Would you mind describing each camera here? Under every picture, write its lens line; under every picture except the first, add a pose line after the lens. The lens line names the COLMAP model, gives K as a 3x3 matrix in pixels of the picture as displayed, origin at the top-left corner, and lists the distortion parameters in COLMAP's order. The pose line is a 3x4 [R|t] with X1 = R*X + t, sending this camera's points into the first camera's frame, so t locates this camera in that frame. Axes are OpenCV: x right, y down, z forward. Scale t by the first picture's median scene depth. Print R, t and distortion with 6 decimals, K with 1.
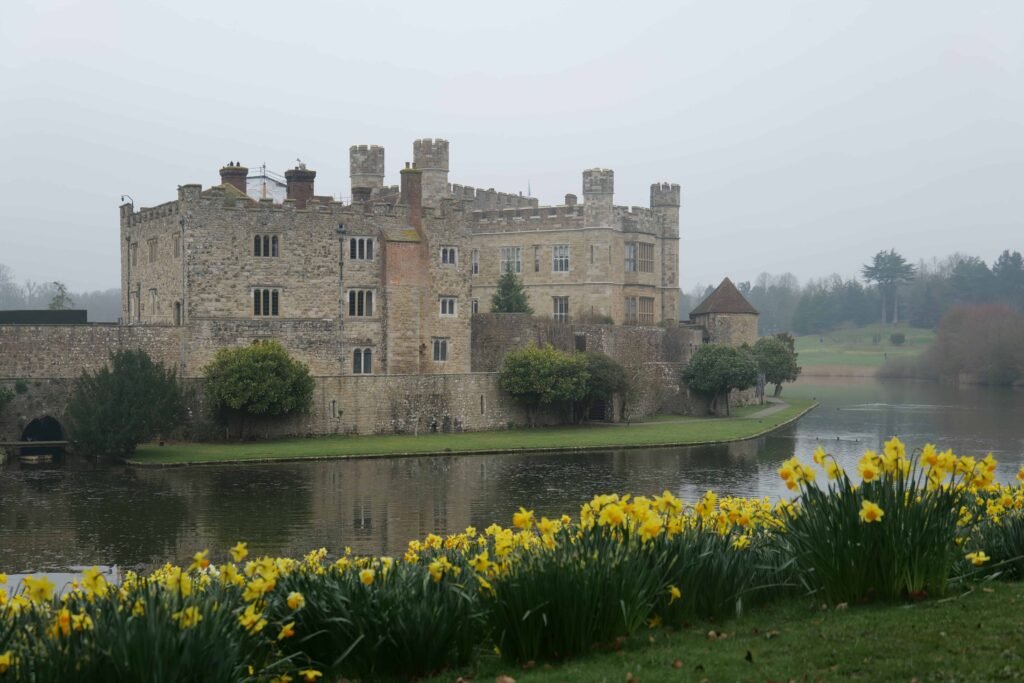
lens RADIAL K [[1421.0, 0, 521.7], [0, 1421.0, 343.1], [0, 0, 1]] dist [-0.002903, 0.000000]
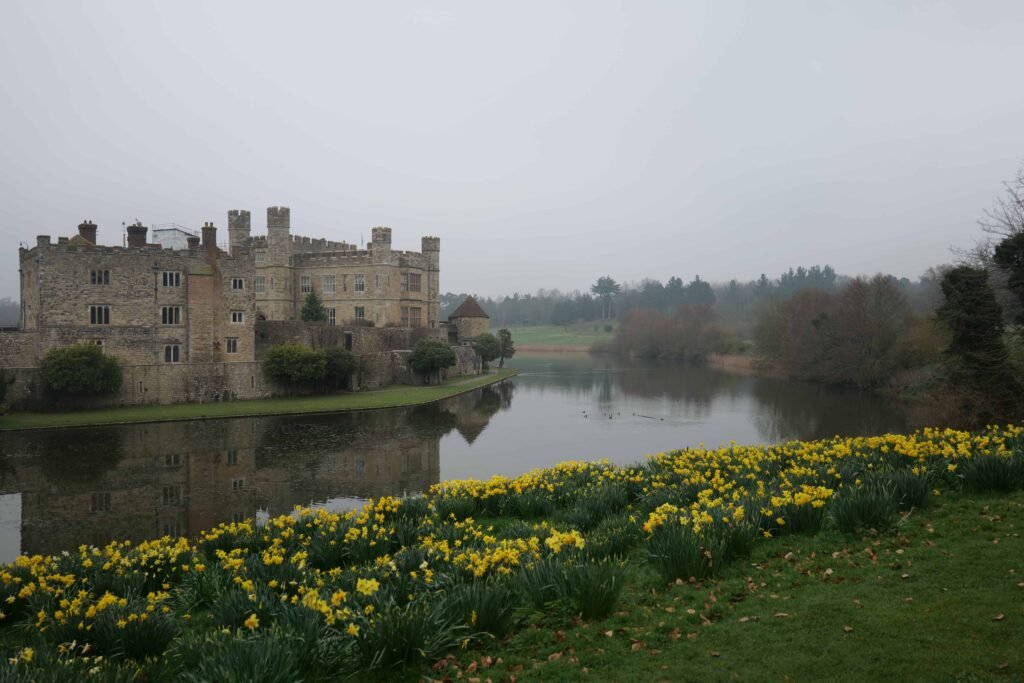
lens RADIAL K [[832.2, 0, 517.1], [0, 832.2, 334.7], [0, 0, 1]] dist [0.000301, -0.003871]
pose [[0.993050, -0.002283, 0.117670, 0.146990], [0.001323, 0.999965, 0.008231, -0.014539], [-0.117684, -0.008018, 0.993019, 0.081287]]
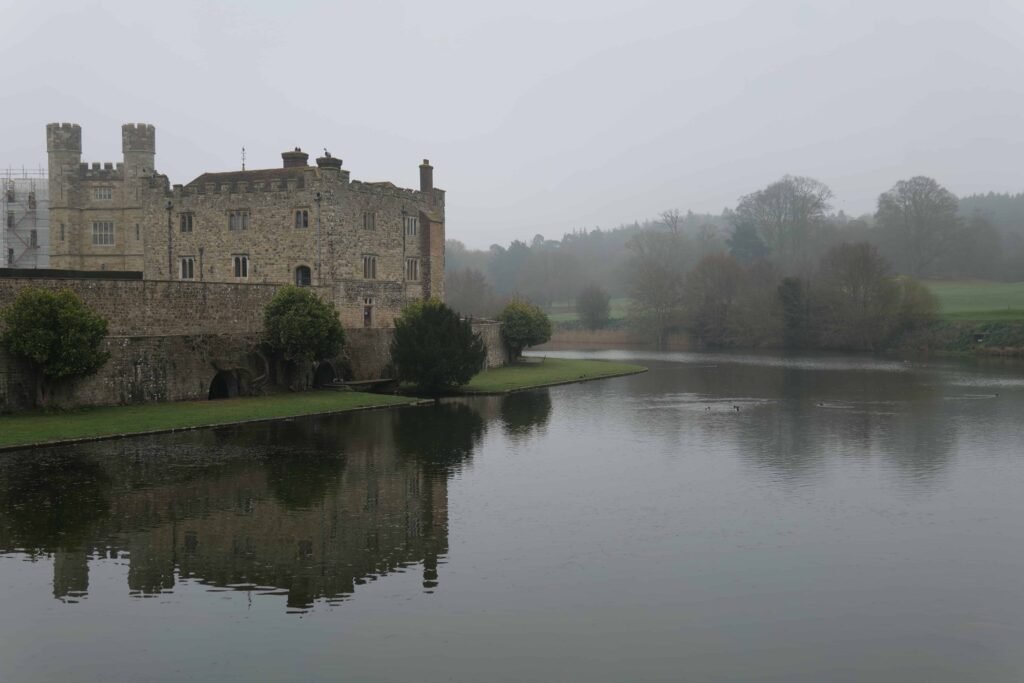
lens RADIAL K [[1244.9, 0, 512.7], [0, 1244.9, 336.3], [0, 0, 1]] dist [0.007853, 0.000000]
pose [[0.774858, -0.016598, 0.631918, -0.740533], [0.006361, 0.999809, 0.018461, 0.010866], [-0.632104, -0.010285, 0.774816, 0.089896]]
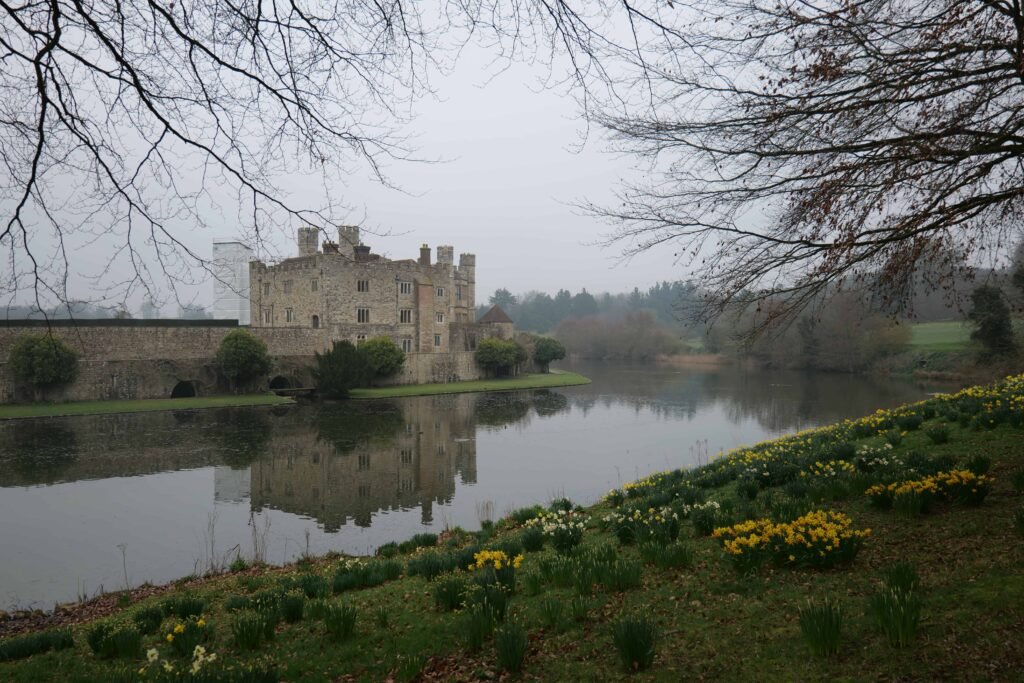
lens RADIAL K [[832.2, 0, 504.0], [0, 832.2, 339.9], [0, 0, 1]] dist [0.000301, -0.003871]
pose [[0.949295, -0.004553, 0.314353, -0.342468], [0.004407, 0.999990, 0.001173, 0.003307], [-0.314356, 0.000272, 0.949305, -0.118765]]
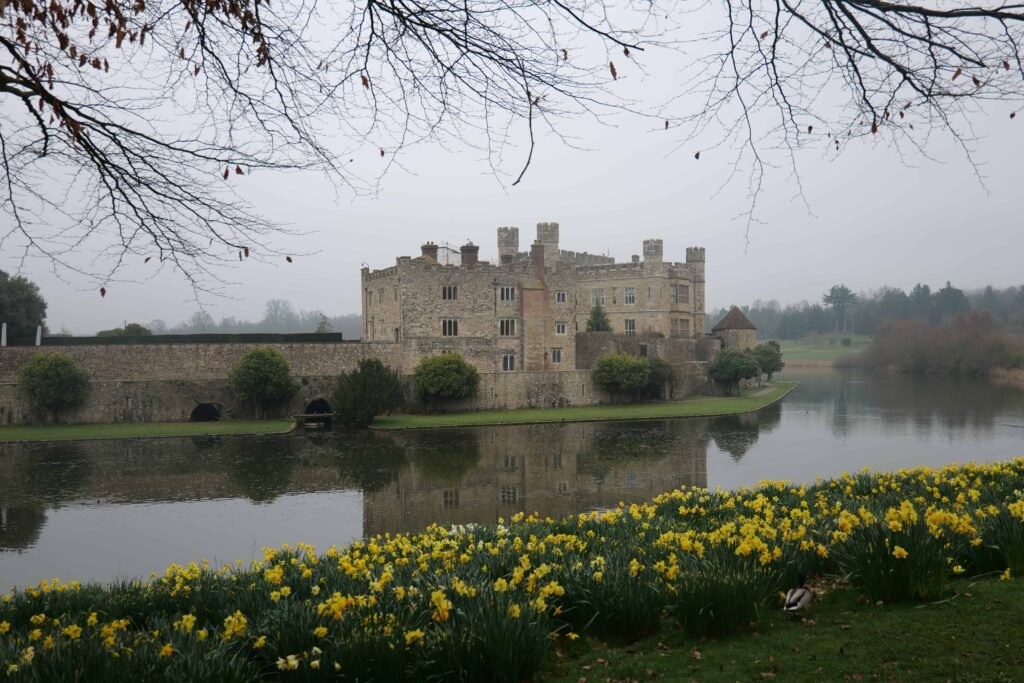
lens RADIAL K [[888.3, 0, 513.9], [0, 888.3, 337.2], [0, 0, 1]] dist [-0.004138, 0.015695]
pose [[0.995118, -0.008418, -0.098331, -0.006453], [0.007570, 0.999931, -0.008993, -0.007852], [0.098400, 0.008205, 0.995113, -0.007089]]
